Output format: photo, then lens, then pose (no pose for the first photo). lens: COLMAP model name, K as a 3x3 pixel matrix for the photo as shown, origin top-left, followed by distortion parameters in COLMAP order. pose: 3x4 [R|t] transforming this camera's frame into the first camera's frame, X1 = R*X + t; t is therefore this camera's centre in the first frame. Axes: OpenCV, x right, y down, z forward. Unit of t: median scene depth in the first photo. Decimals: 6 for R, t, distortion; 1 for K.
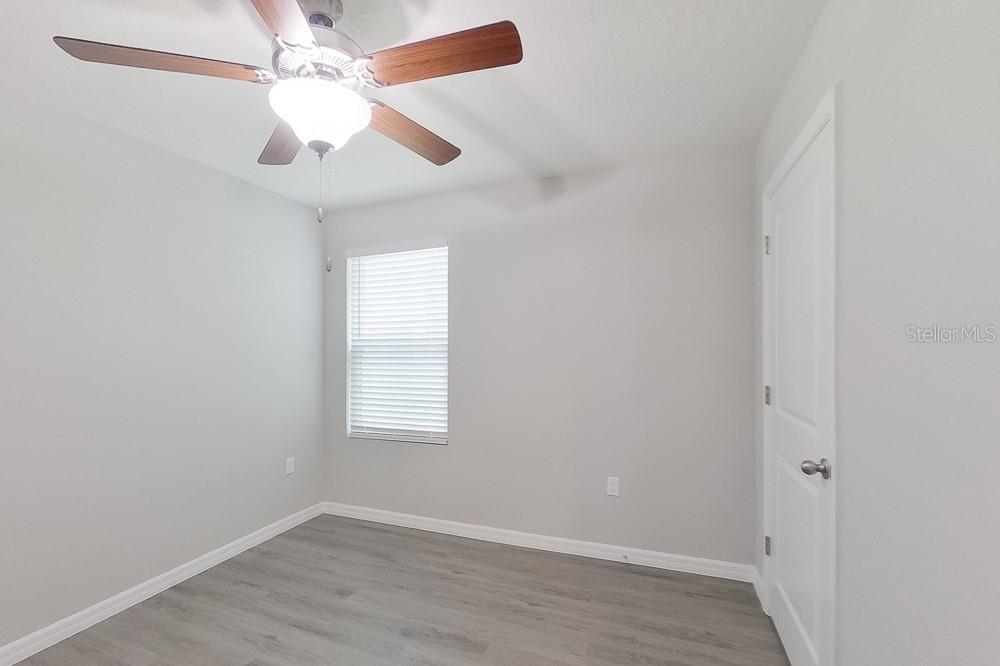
lens RADIAL K [[417.4, 0, 501.8], [0, 417.4, 339.3], [0, 0, 1]] dist [-0.016702, -0.000045]
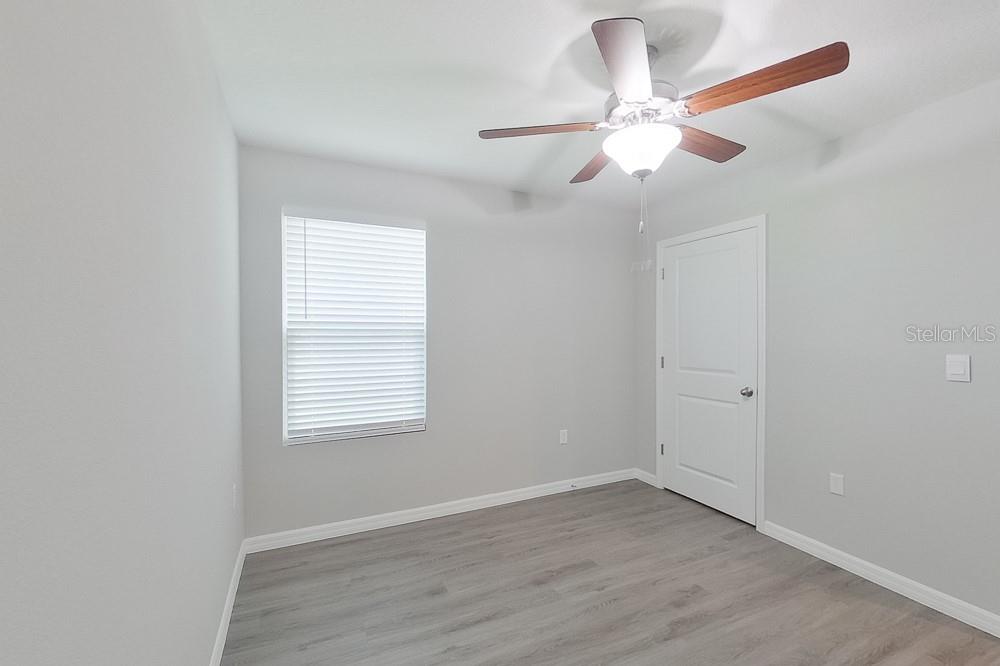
lens RADIAL K [[418.2, 0, 500.0], [0, 418.2, 333.0], [0, 0, 1]] dist [0.001863, 0.000113]
pose [[0.697302, 0.007201, 0.716741, -0.740820], [-0.020980, 0.999726, 0.010368, 0.006953], [-0.716470, -0.022267, 0.697262, 0.185531]]
